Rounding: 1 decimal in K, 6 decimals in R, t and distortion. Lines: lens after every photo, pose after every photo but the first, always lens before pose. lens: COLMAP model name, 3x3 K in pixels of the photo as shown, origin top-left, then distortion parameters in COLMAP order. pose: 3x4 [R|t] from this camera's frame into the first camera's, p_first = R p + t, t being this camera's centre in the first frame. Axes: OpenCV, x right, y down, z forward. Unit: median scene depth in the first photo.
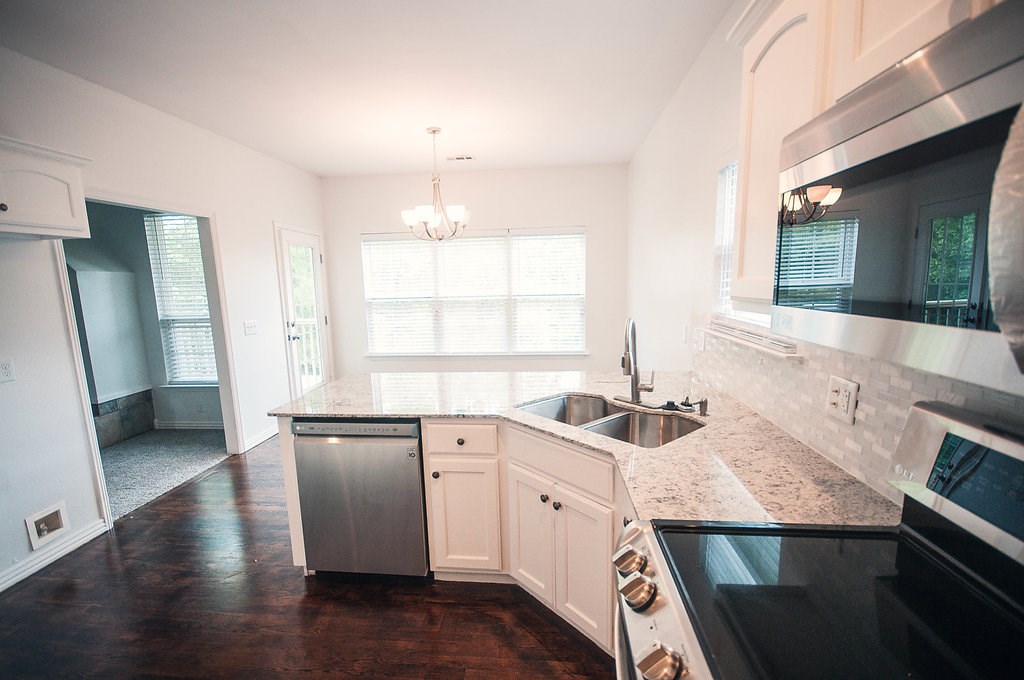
lens RADIAL K [[449.8, 0, 511.4], [0, 449.8, 352.7], [0, 0, 1]] dist [0.004079, -0.011543]
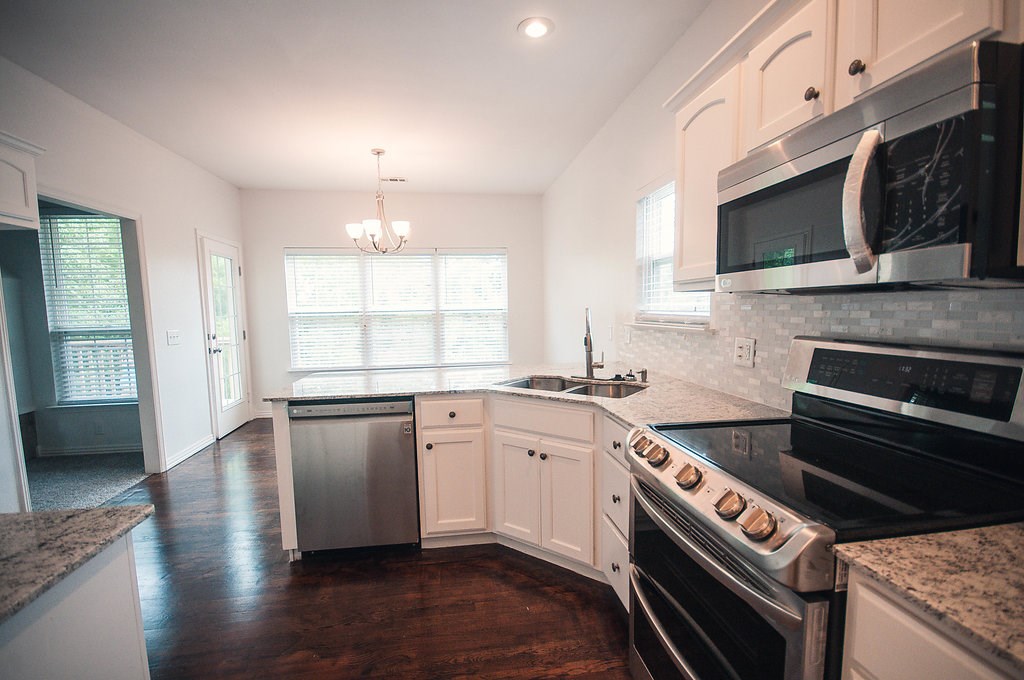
lens RADIAL K [[449.8, 0, 511.4], [0, 449.8, 352.7], [0, 0, 1]] dist [0.004079, -0.011543]
pose [[0.971398, -0.015819, 0.236931, -0.227398], [0.030979, 0.997693, -0.060400, 0.109236], [-0.235429, 0.066012, 0.969647, -0.158677]]
